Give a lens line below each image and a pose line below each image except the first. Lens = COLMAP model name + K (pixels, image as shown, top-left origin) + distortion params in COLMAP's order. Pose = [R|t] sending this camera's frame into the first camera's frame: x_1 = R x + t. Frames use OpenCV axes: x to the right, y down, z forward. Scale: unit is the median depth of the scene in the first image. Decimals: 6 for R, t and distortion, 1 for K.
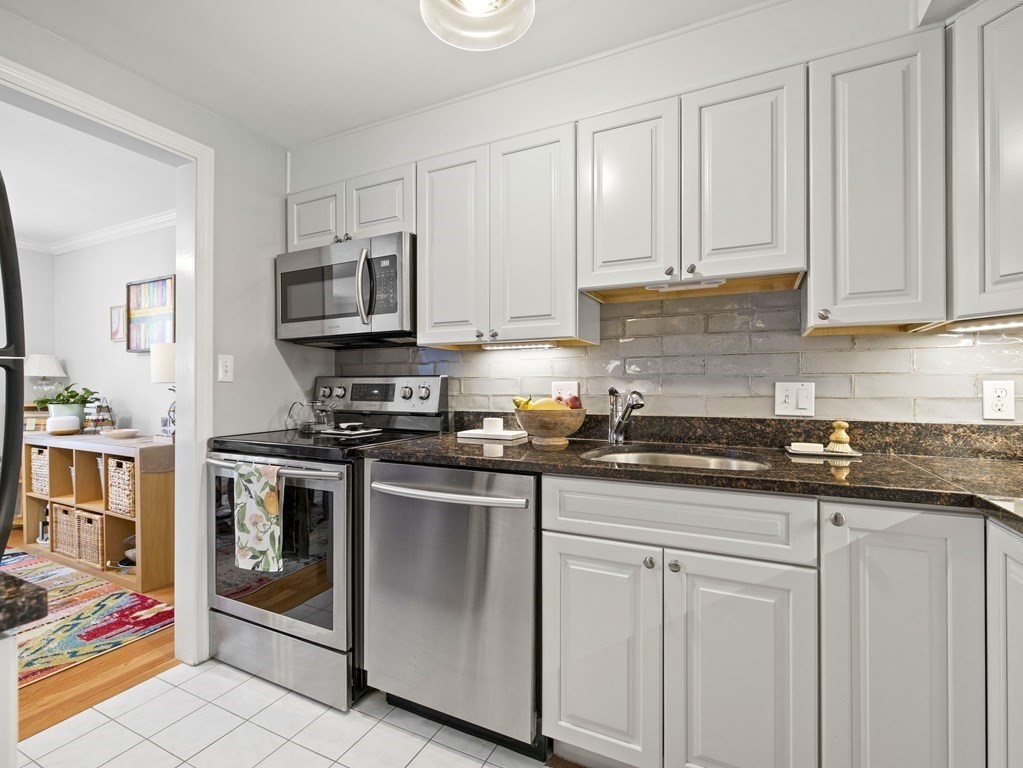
lens RADIAL K [[484.2, 0, 508.6], [0, 484.2, 385.8], [0, 0, 1]] dist [-0.002296, 0.001071]
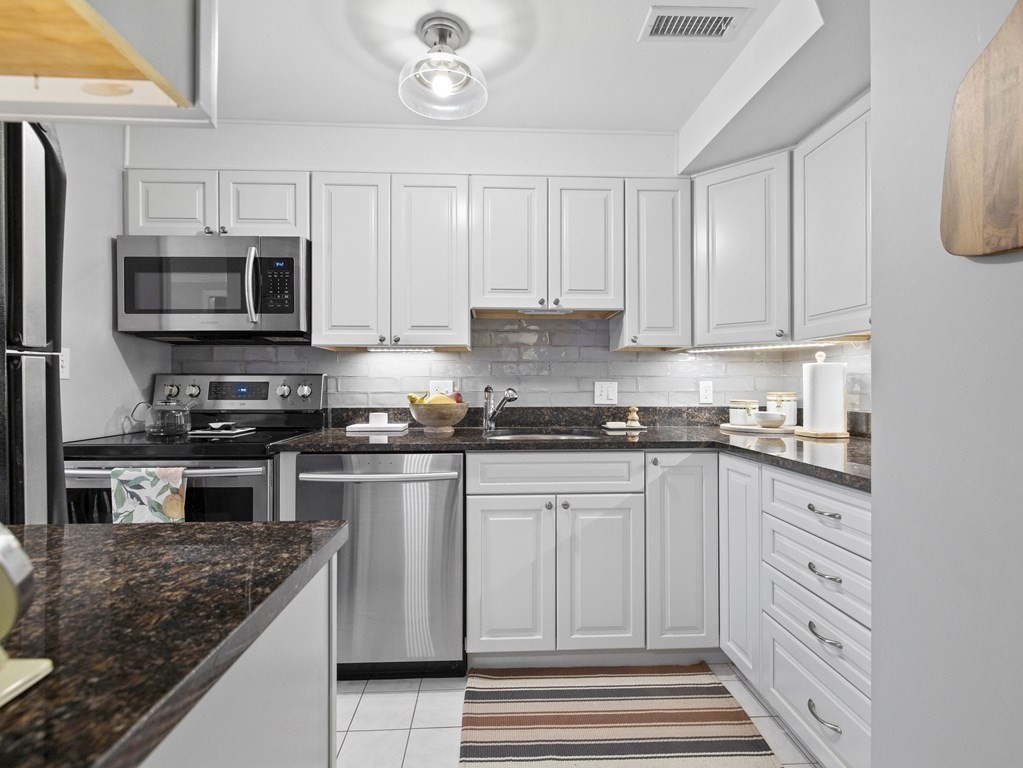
lens RADIAL K [[484.2, 0, 509.0], [0, 484.2, 385.6], [0, 0, 1]] dist [-0.002296, 0.001071]
pose [[0.875293, -0.000112, 0.483592, -0.385279], [-0.000354, 1.000000, 0.000873, 0.002998], [-0.483592, -0.000936, 0.875293, -0.159350]]
